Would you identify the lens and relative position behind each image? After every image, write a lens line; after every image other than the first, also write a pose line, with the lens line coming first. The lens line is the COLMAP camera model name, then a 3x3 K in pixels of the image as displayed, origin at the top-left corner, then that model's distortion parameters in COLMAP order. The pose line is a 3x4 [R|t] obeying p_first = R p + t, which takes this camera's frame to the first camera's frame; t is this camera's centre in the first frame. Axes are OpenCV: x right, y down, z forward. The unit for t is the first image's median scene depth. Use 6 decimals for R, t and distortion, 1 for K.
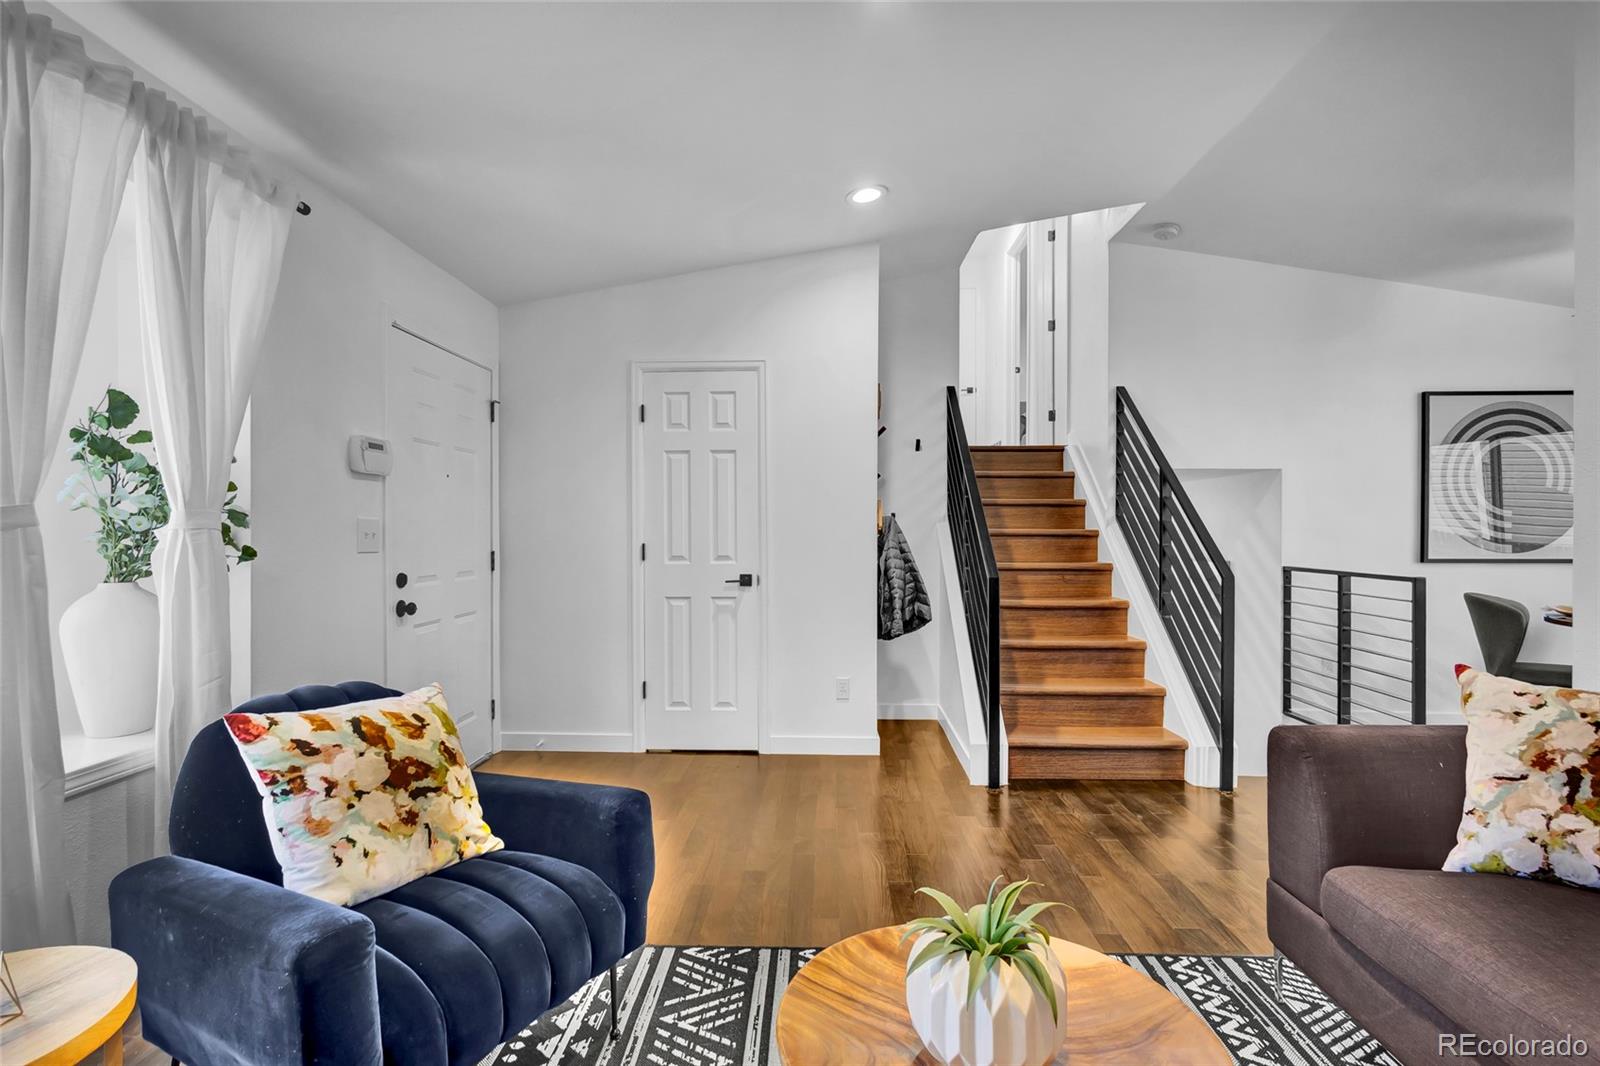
lens RADIAL K [[753.7, 0, 804.3], [0, 753.7, 534.6], [0, 0, 1]] dist [-0.000493, -0.000195]
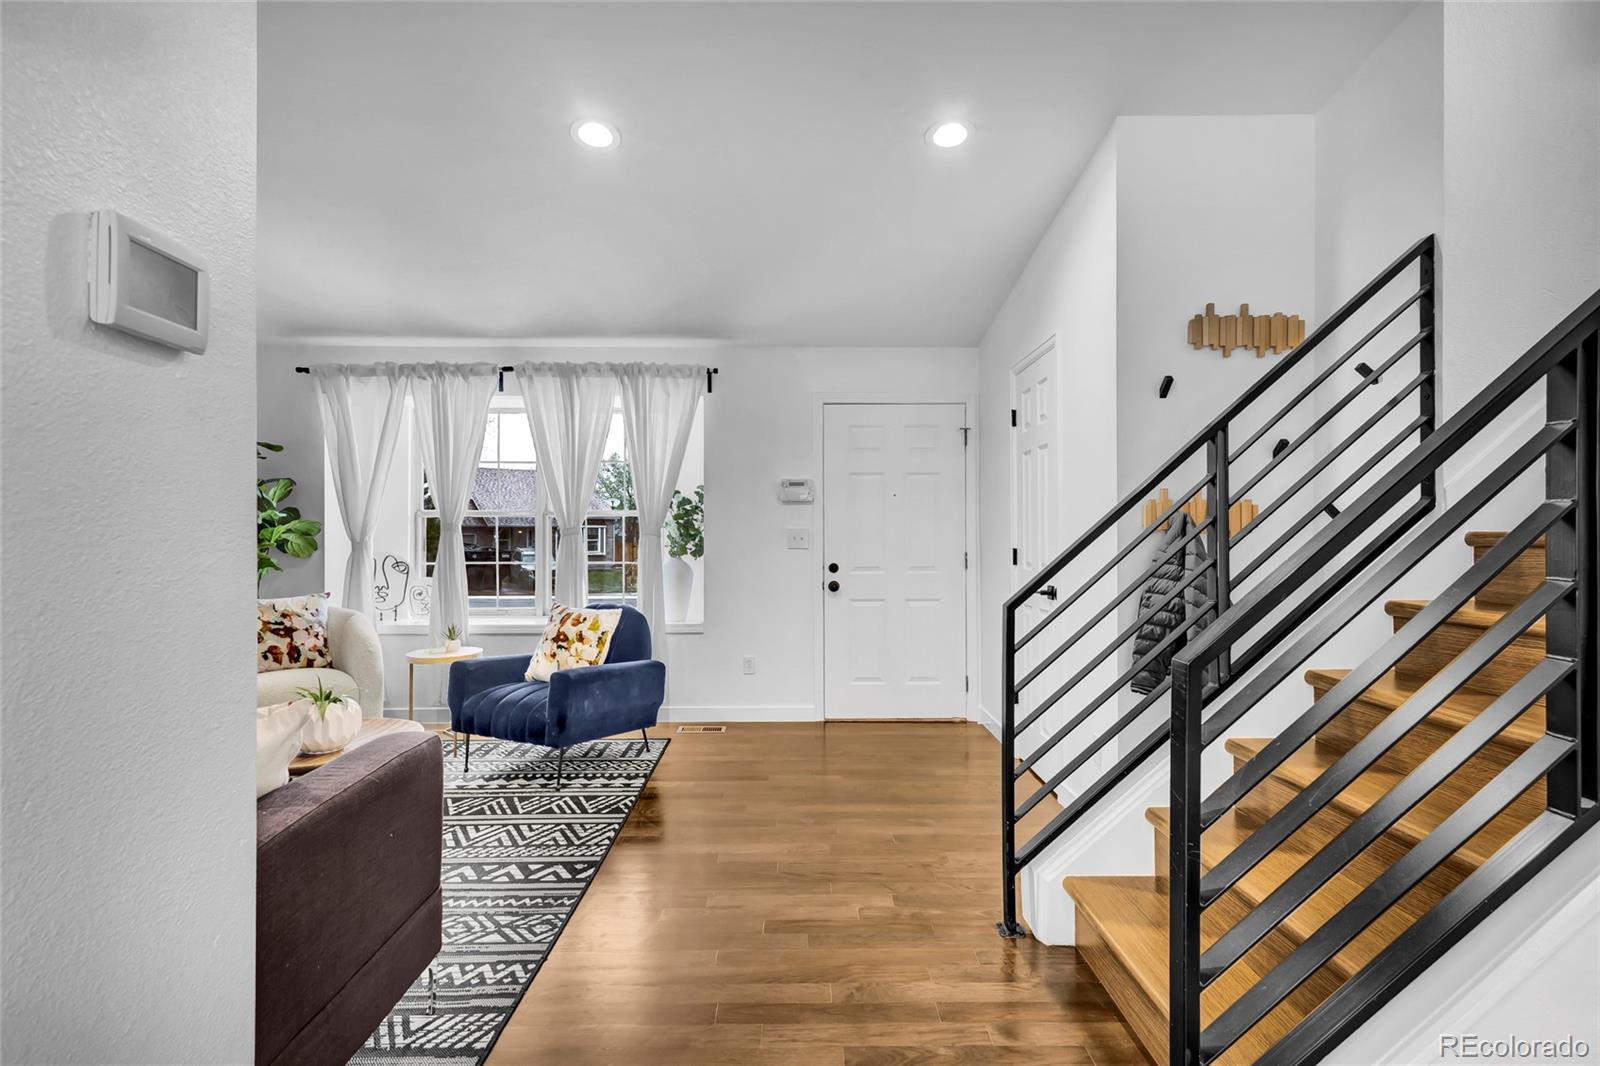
lens RADIAL K [[753.7, 0, 804.4], [0, 753.7, 532.0], [0, 0, 1]] dist [-0.000493, -0.000195]
pose [[0.049782, -0.002840, -0.998756, 1.534297], [-0.004786, 0.999984, -0.003082, -0.010736], [0.998749, 0.004933, 0.049768, 1.339267]]
